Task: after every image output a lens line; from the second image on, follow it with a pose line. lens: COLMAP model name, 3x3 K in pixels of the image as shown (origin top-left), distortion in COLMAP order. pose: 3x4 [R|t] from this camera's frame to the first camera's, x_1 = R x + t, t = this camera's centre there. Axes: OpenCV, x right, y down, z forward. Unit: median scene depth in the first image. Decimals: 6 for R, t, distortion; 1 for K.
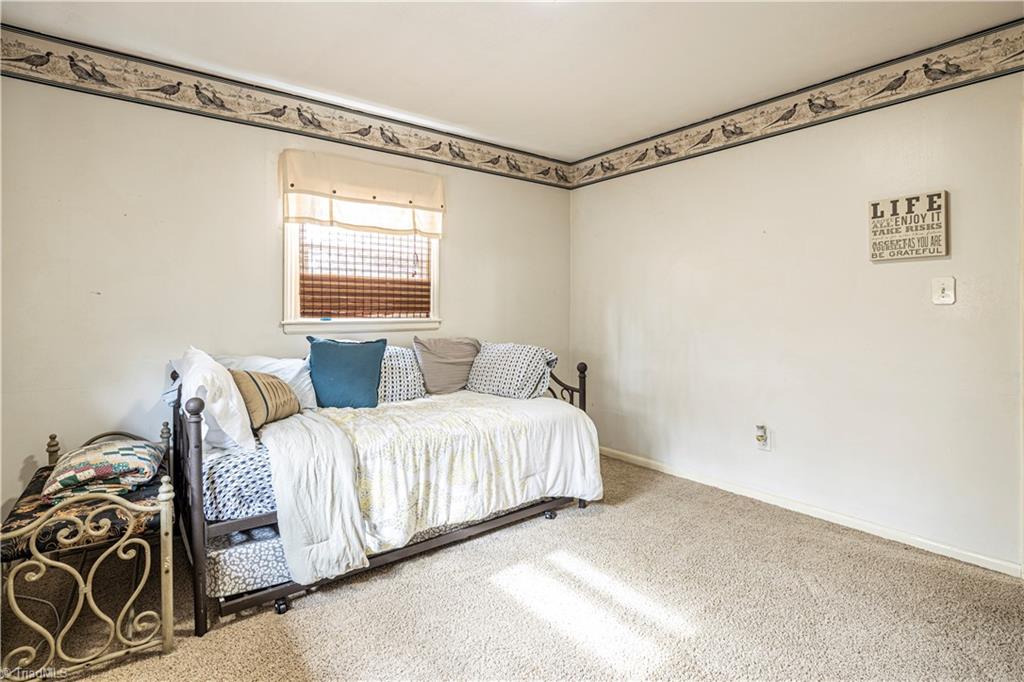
lens RADIAL K [[503.0, 0, 509.8], [0, 503.0, 311.1], [0, 0, 1]] dist [-0.002737, -0.000182]
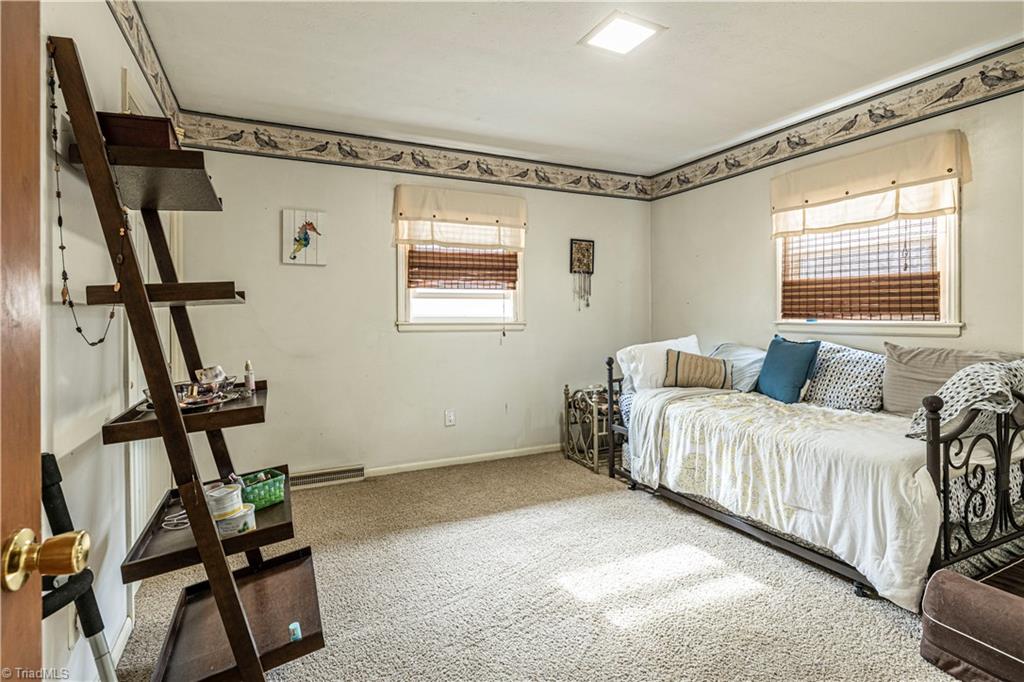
lens RADIAL K [[503.0, 0, 509.8], [0, 503.0, 311.1], [0, 0, 1]] dist [-0.002737, -0.000182]
pose [[-0.199388, -0.005958, -0.979902, 0.813664], [0.003991, 0.999968, -0.006893, 0.001195], [0.979912, -0.005285, -0.199358, 0.583829]]
